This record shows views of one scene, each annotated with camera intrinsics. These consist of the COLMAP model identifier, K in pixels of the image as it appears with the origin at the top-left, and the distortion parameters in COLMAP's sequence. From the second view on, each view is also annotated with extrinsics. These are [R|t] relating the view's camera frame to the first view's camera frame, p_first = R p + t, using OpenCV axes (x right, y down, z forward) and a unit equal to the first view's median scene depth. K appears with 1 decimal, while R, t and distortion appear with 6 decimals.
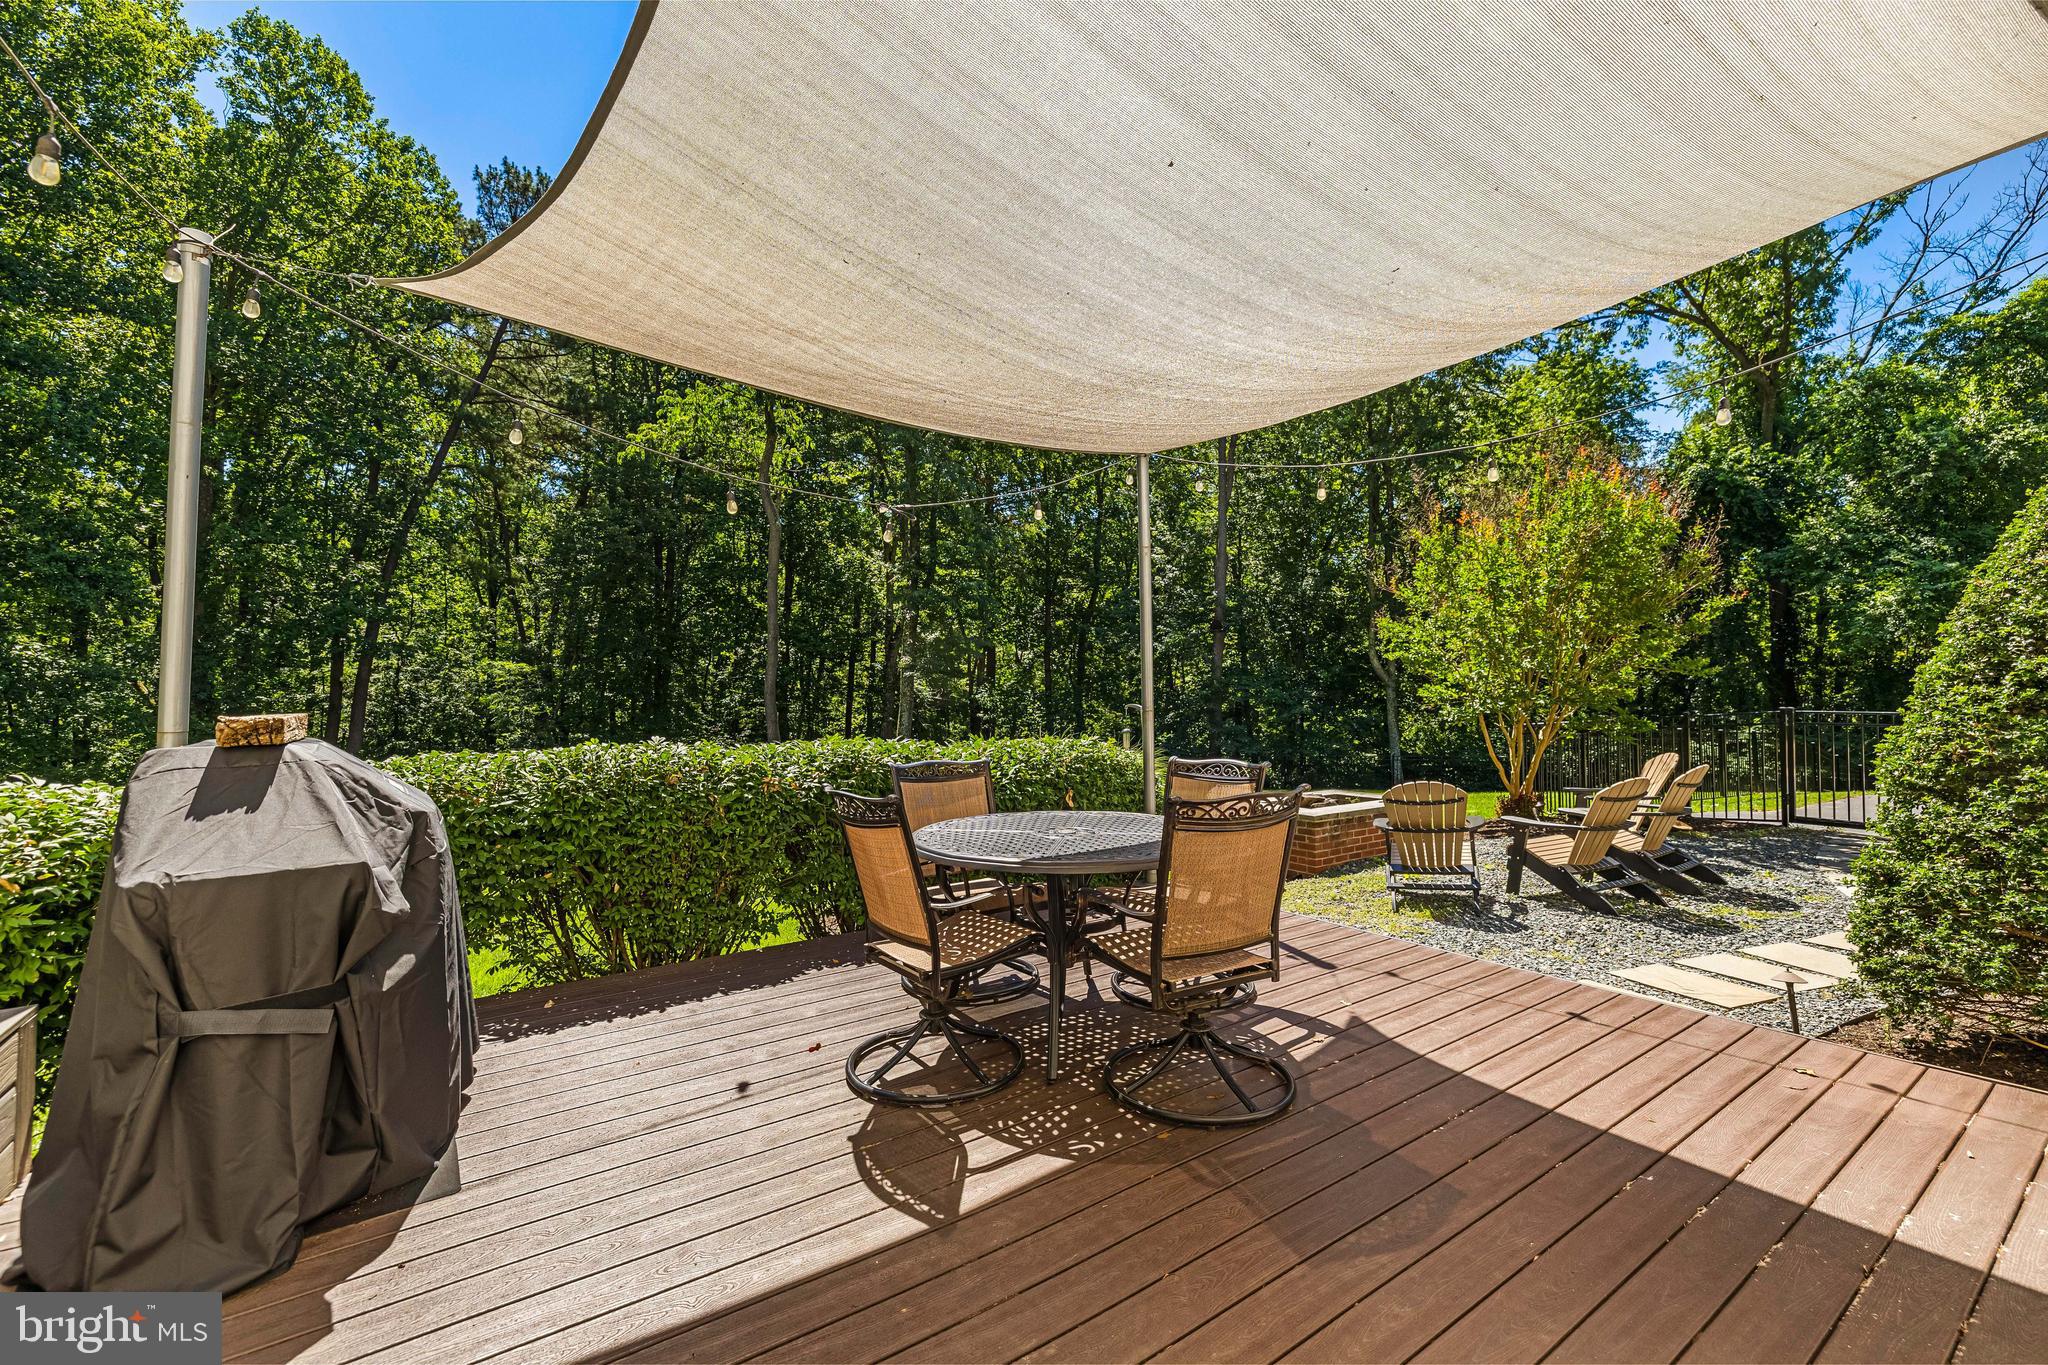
lens RADIAL K [[858.3, 0, 1025.8], [0, 858.3, 674.9], [0, 0, 1]] dist [0.002694, -0.000185]
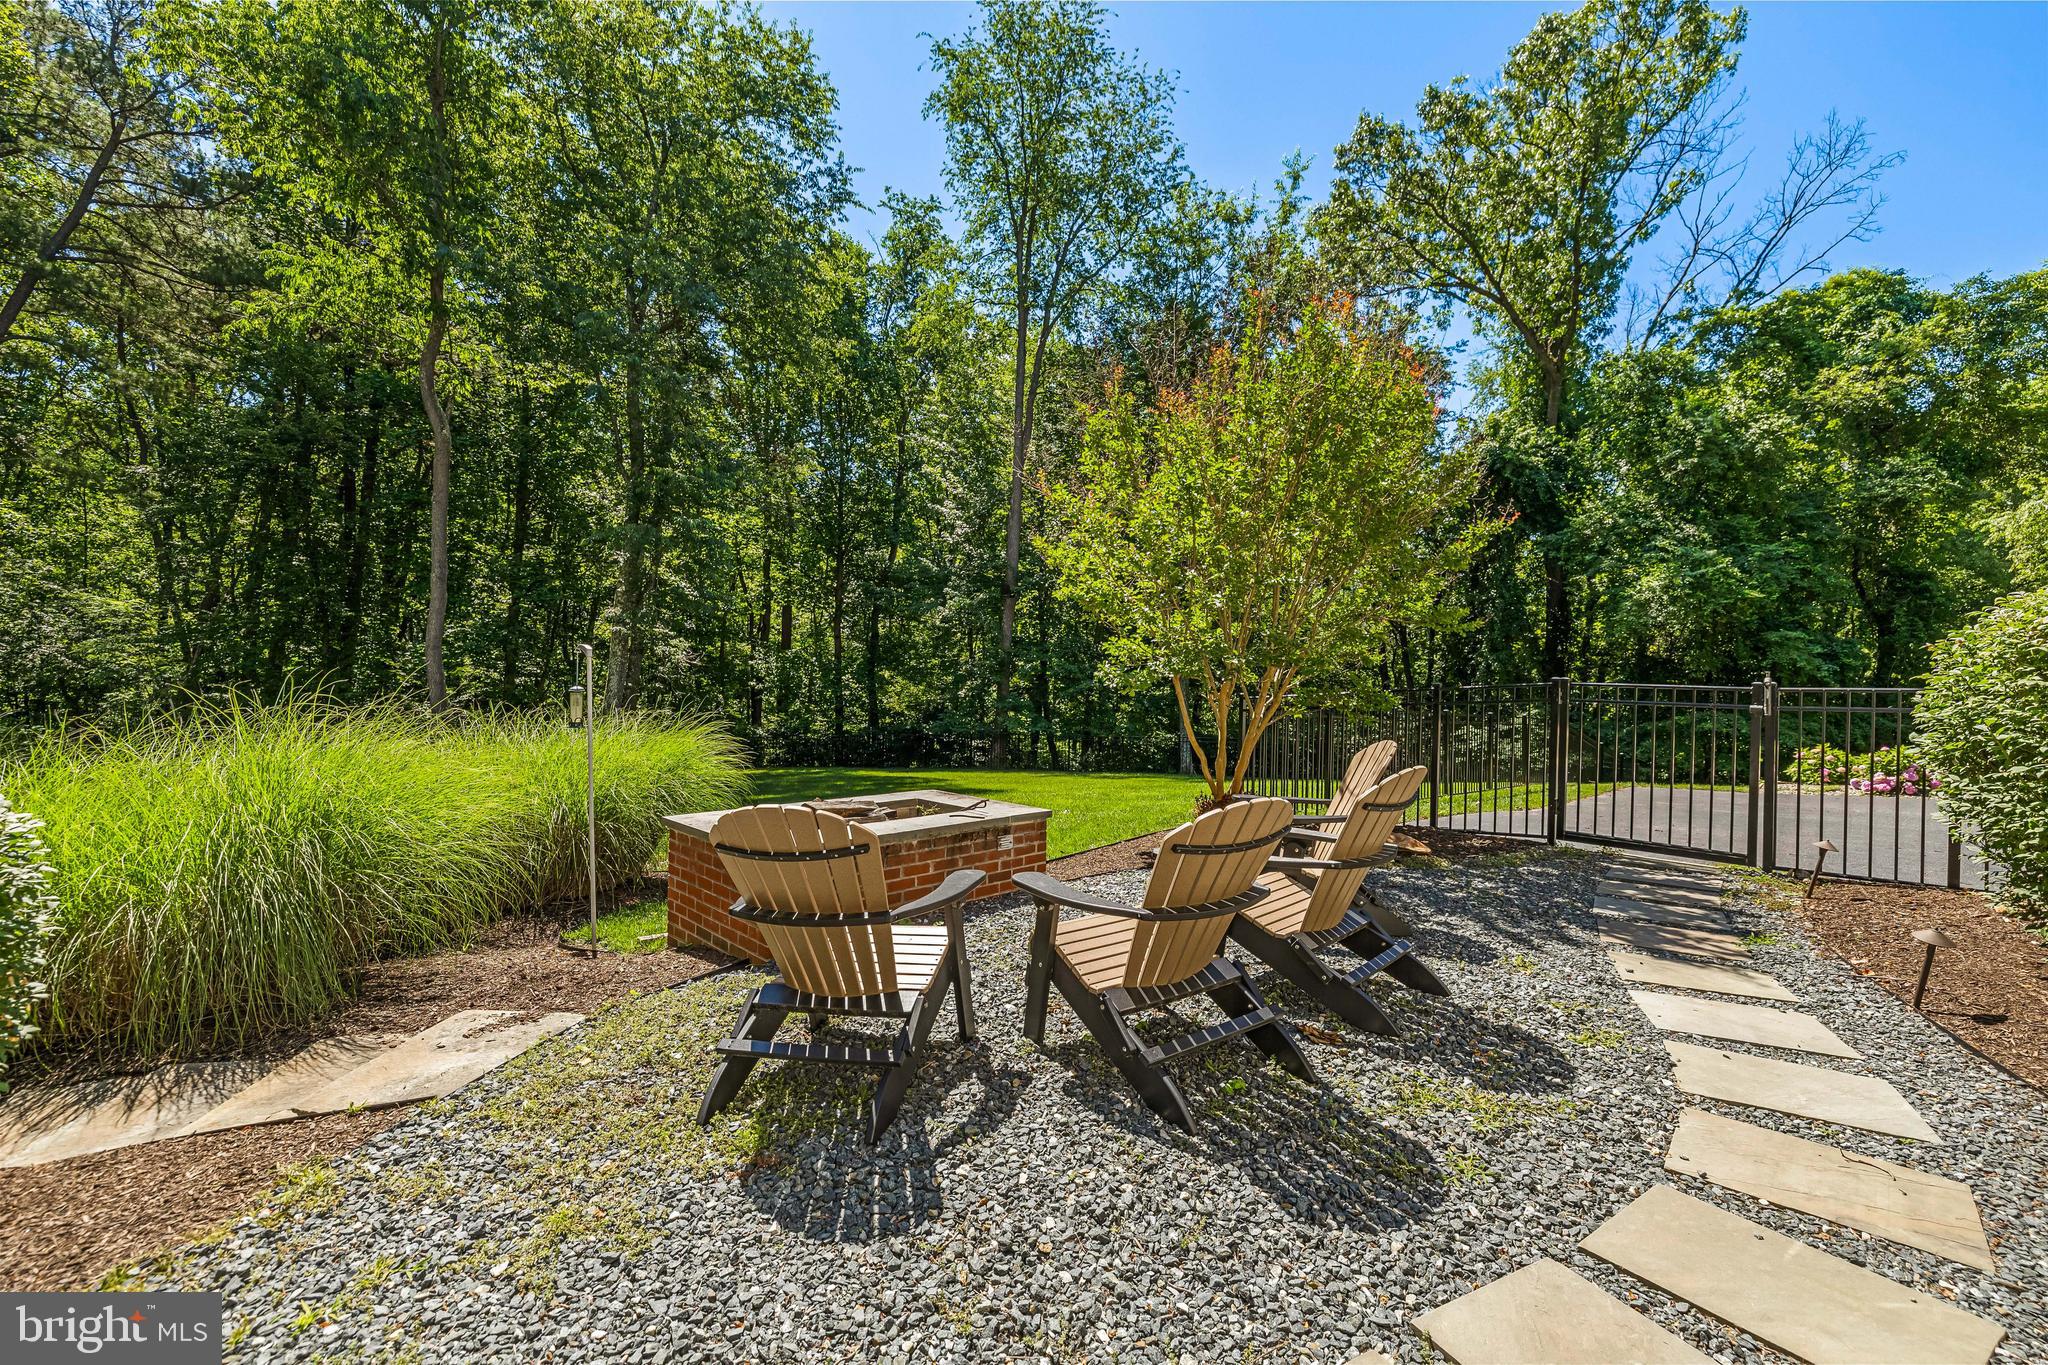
lens RADIAL K [[858.3, 0, 1025.8], [0, 858.3, 674.9], [0, 0, 1]] dist [0.002694, -0.000185]
pose [[0.985033, 0.026319, 0.170345, 0.114251], [-0.030919, 0.999224, 0.024404, 0.010974], [-0.169570, -0.029306, 0.985082, 0.130741]]
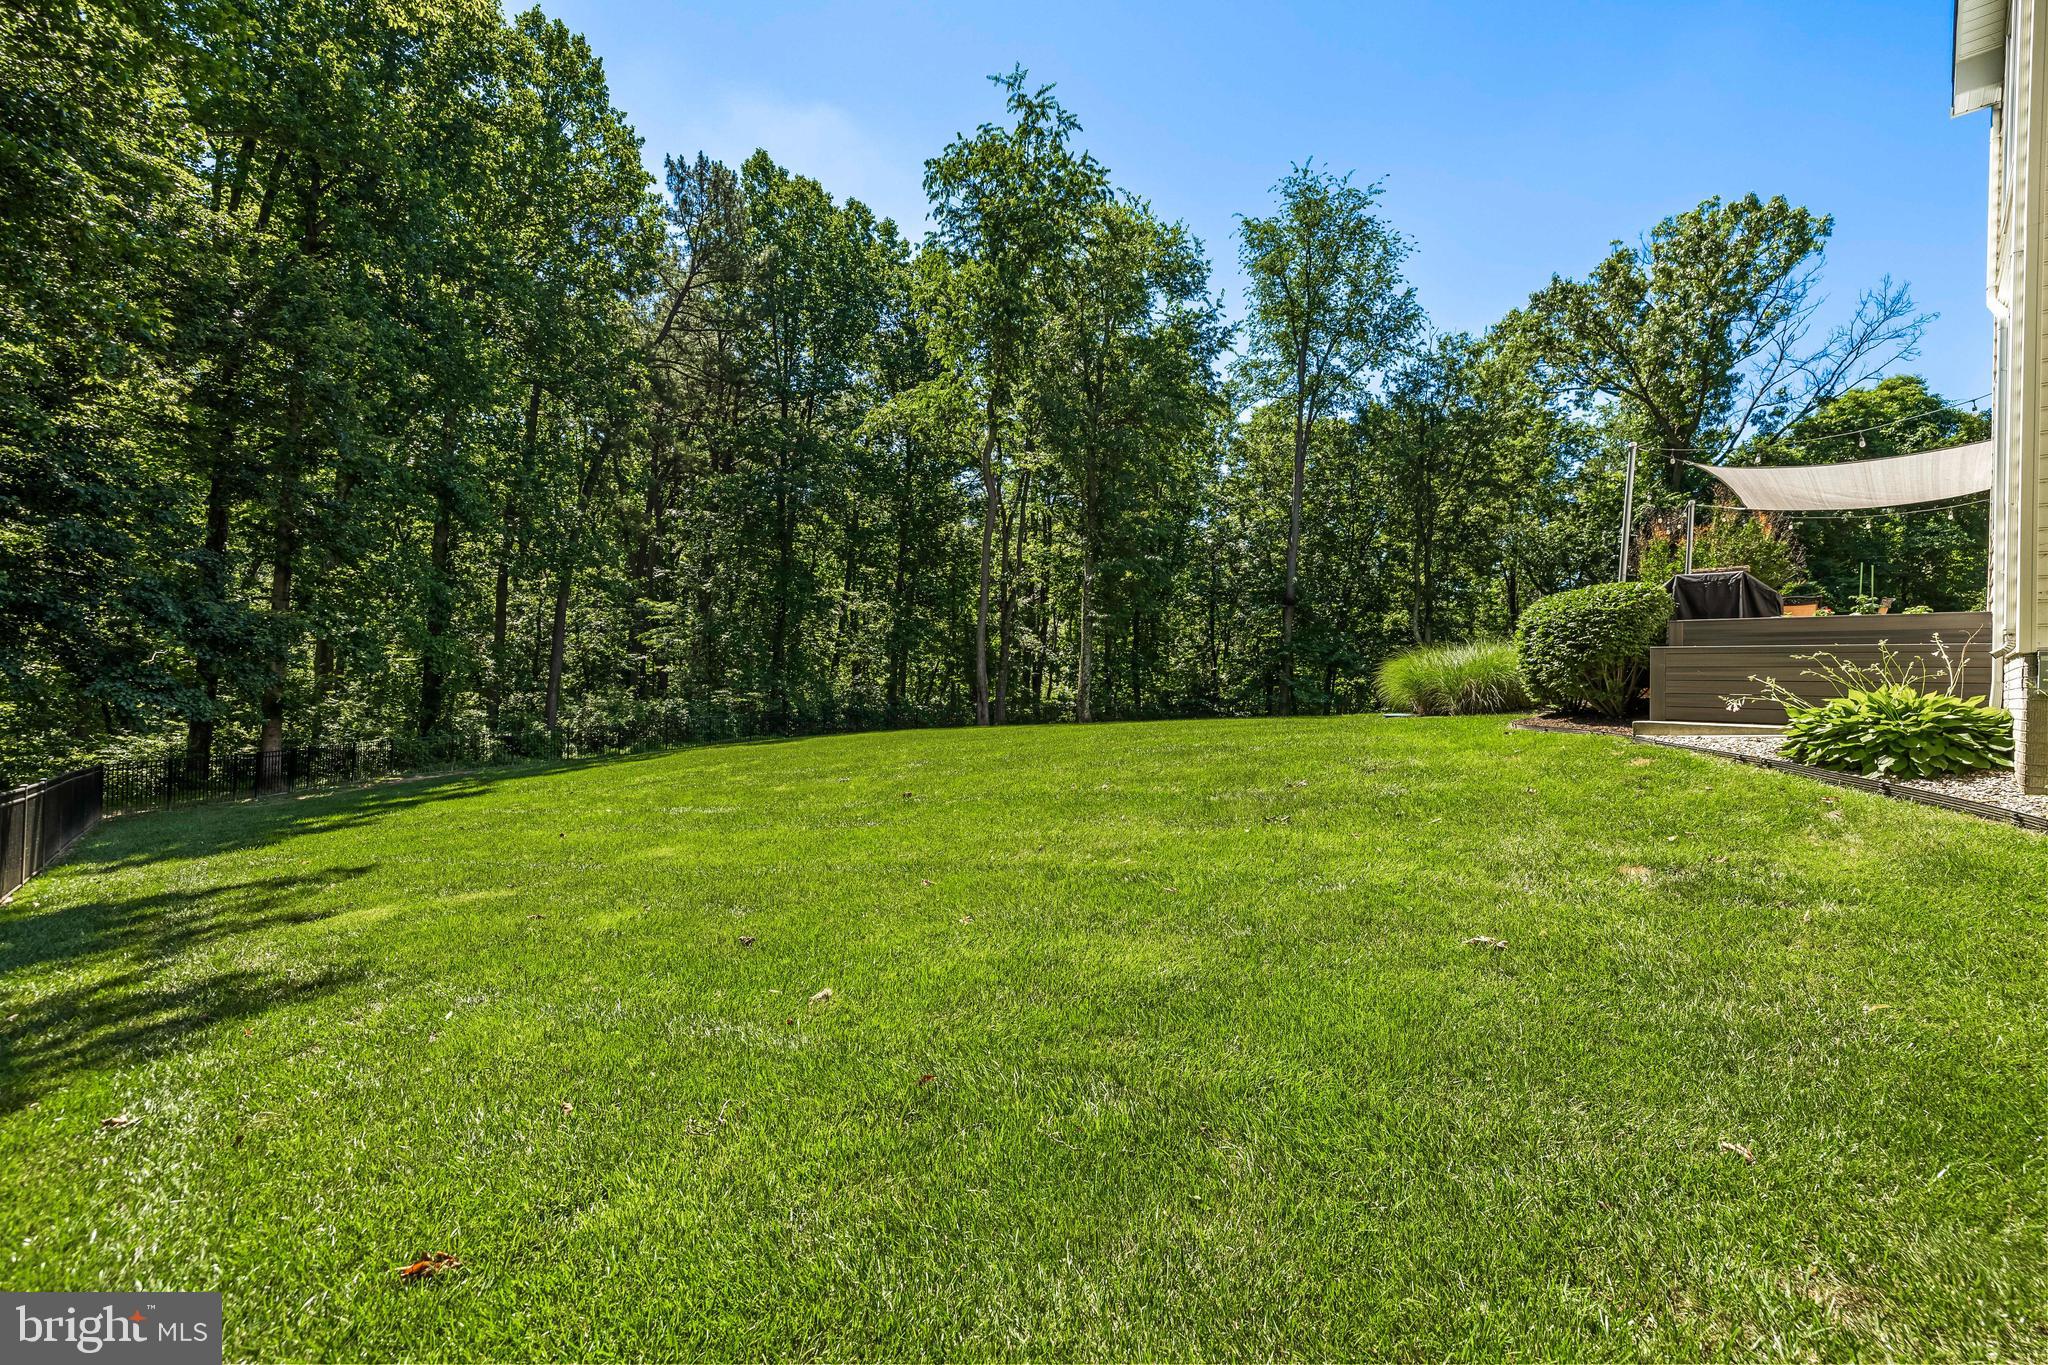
lens RADIAL K [[858.3, 0, 1025.8], [0, 858.3, 674.9], [0, 0, 1]] dist [0.002694, -0.000185]
pose [[0.986418, 0.037765, 0.159854, -0.461133], [-0.041222, 0.998981, 0.018367, 0.052540], [-0.158998, -0.024707, 0.986970, -0.247824]]
